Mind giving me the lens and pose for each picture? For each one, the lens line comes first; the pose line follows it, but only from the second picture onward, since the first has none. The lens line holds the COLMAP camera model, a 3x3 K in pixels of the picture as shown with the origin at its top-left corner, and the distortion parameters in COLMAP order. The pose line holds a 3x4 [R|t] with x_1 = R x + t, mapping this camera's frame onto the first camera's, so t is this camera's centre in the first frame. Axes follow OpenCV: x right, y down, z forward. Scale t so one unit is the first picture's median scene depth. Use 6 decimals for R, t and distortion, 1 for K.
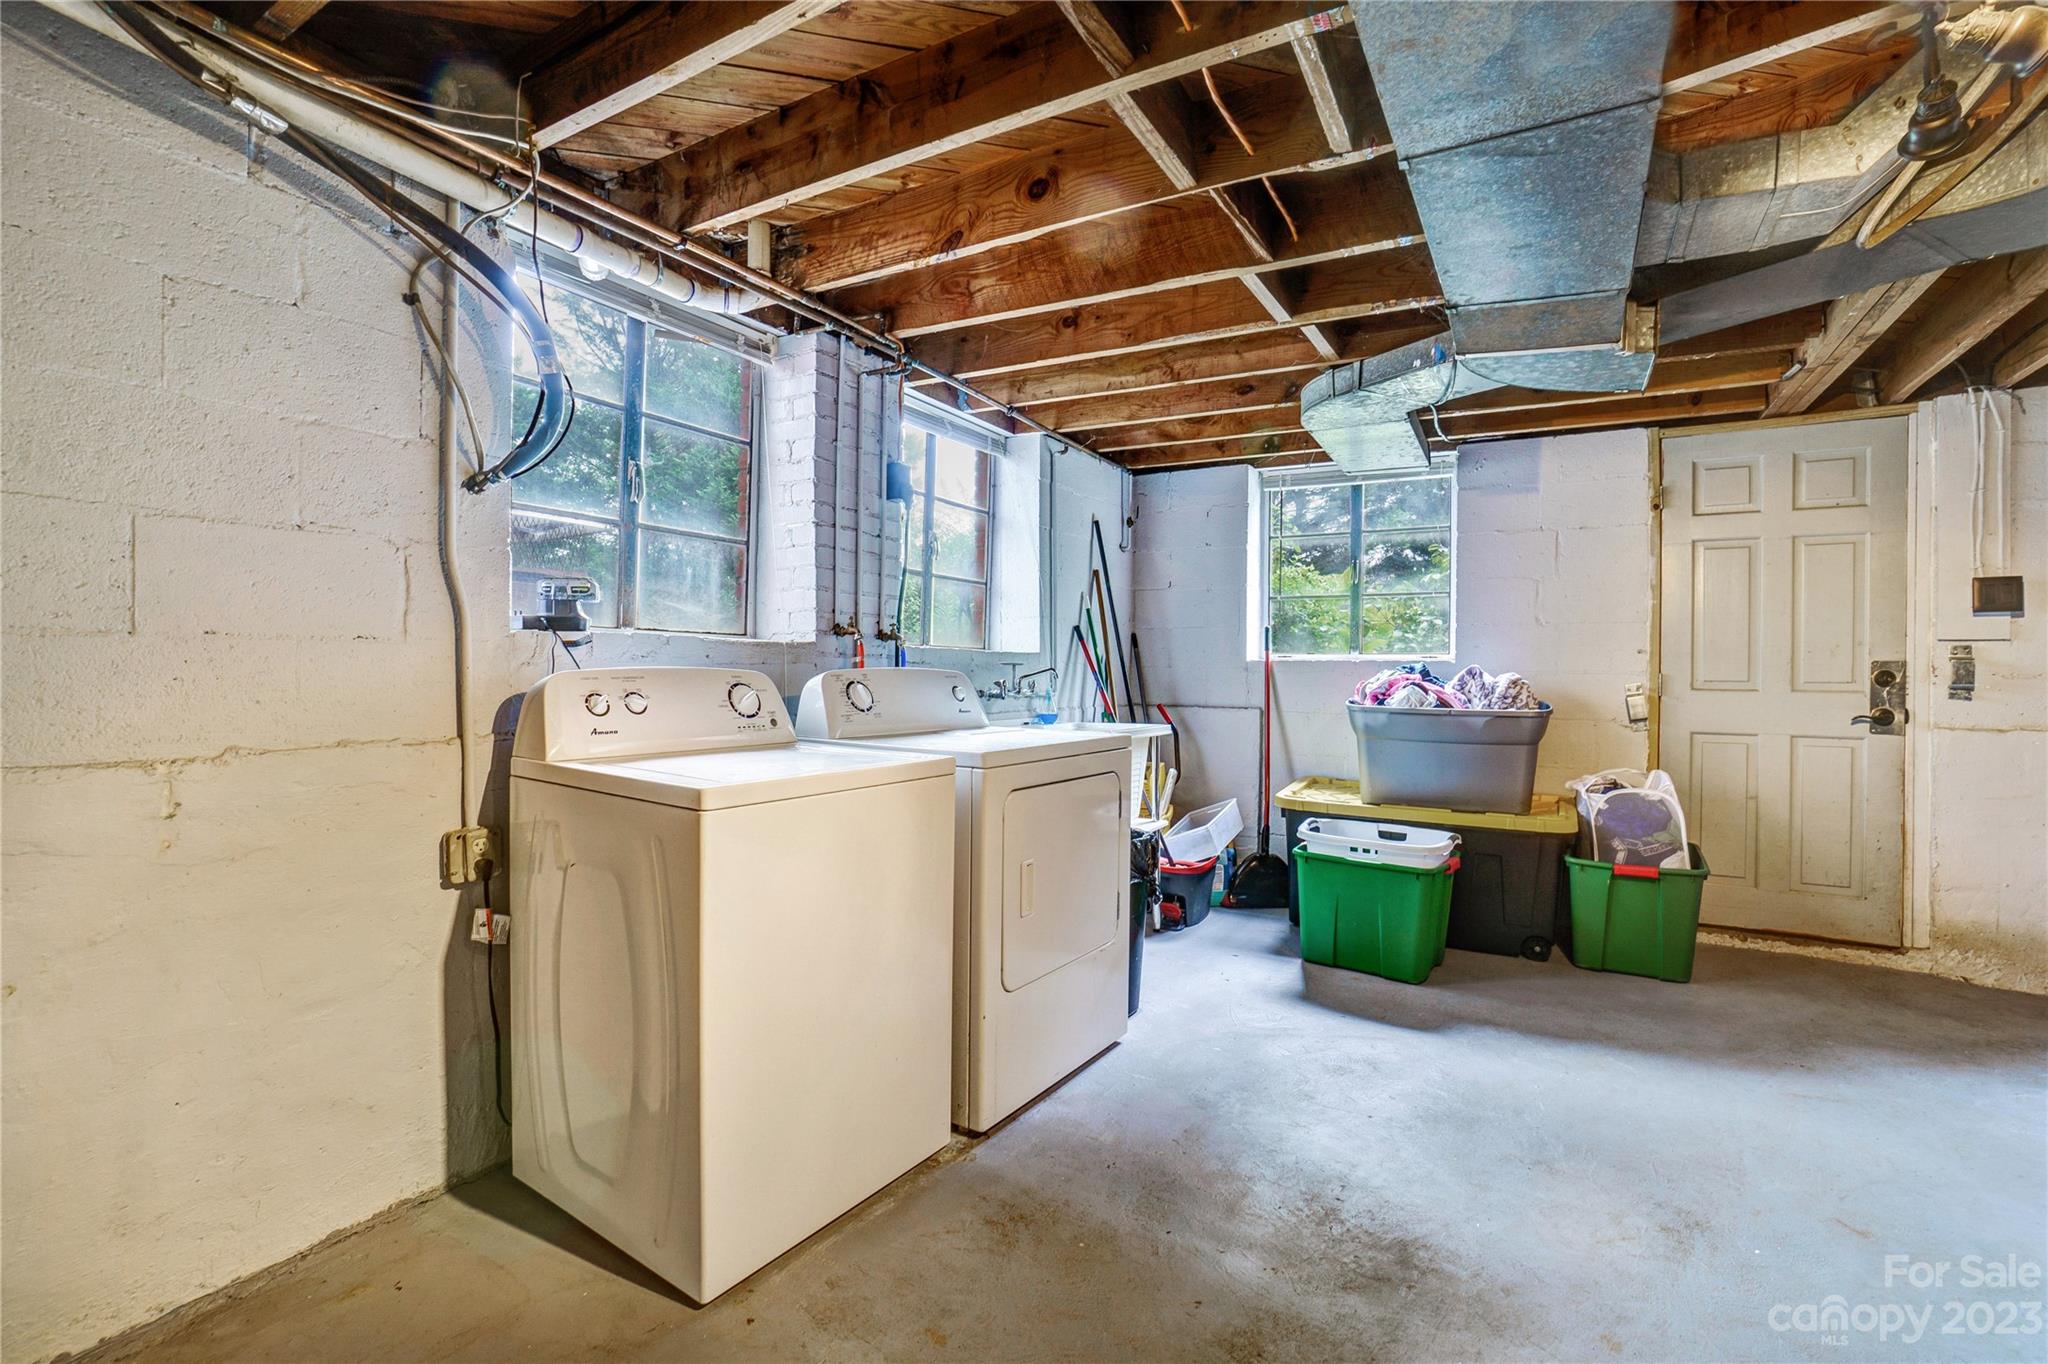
lens RADIAL K [[898.5, 0, 1022.8], [0, 898.5, 699.1], [0, 0, 1]] dist [-0.063829, 0.022354]
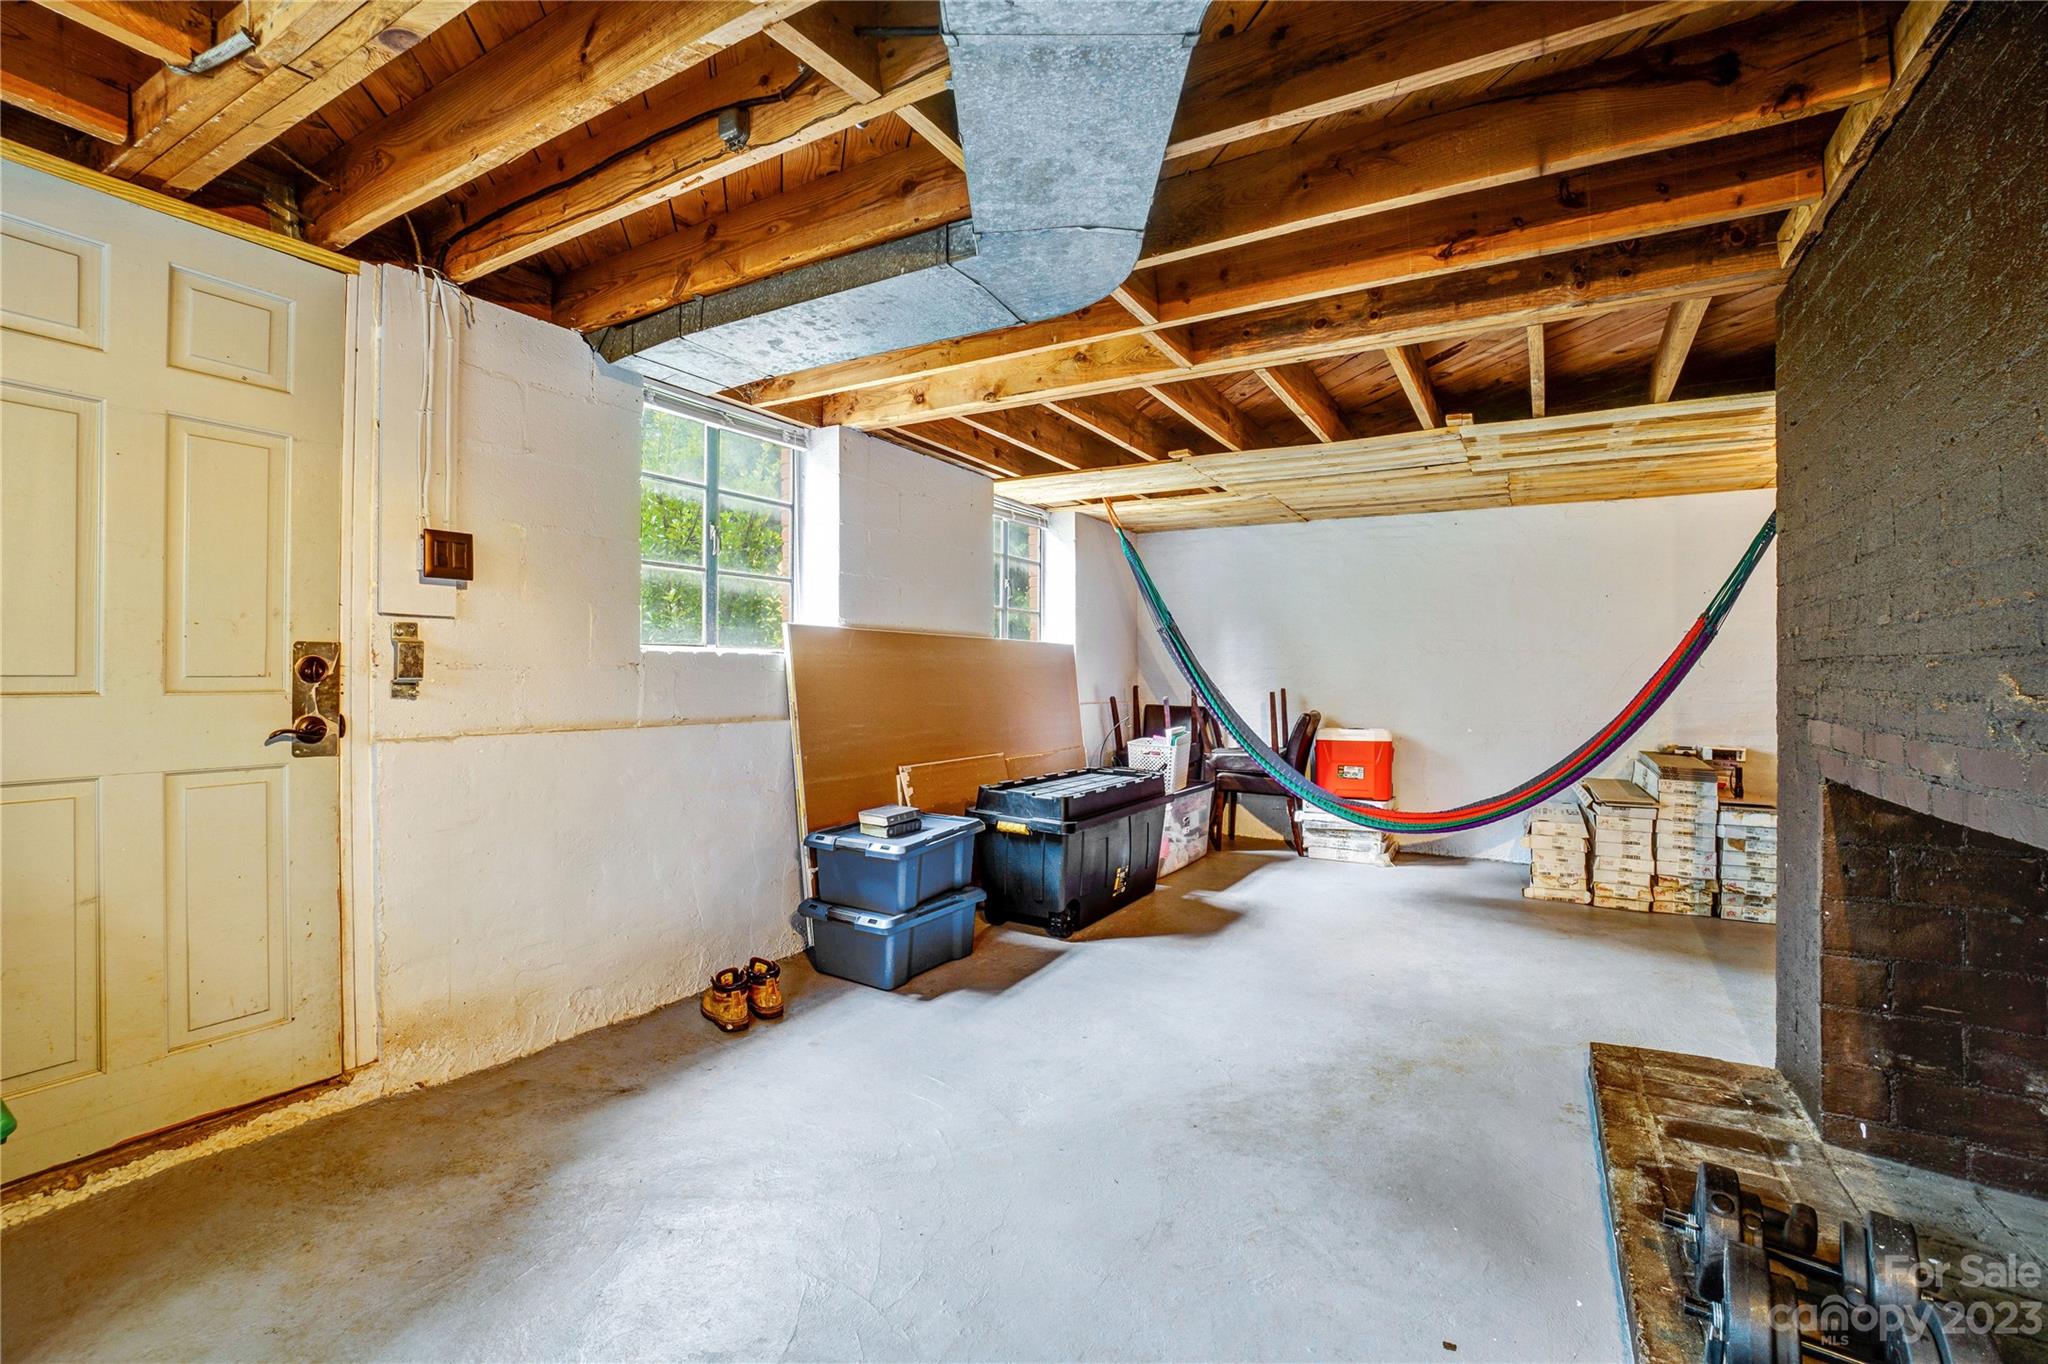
lens RADIAL K [[909.8, 0, 1017.4], [0, 909.8, 661.1], [0, 0, 1]] dist [-0.062786, 0.022391]
pose [[-0.014010, 0.004076, 0.999894, 0.339149], [0.018471, 0.999822, -0.003817, -0.018137], [-0.999731, 0.018416, -0.014082, 0.487771]]
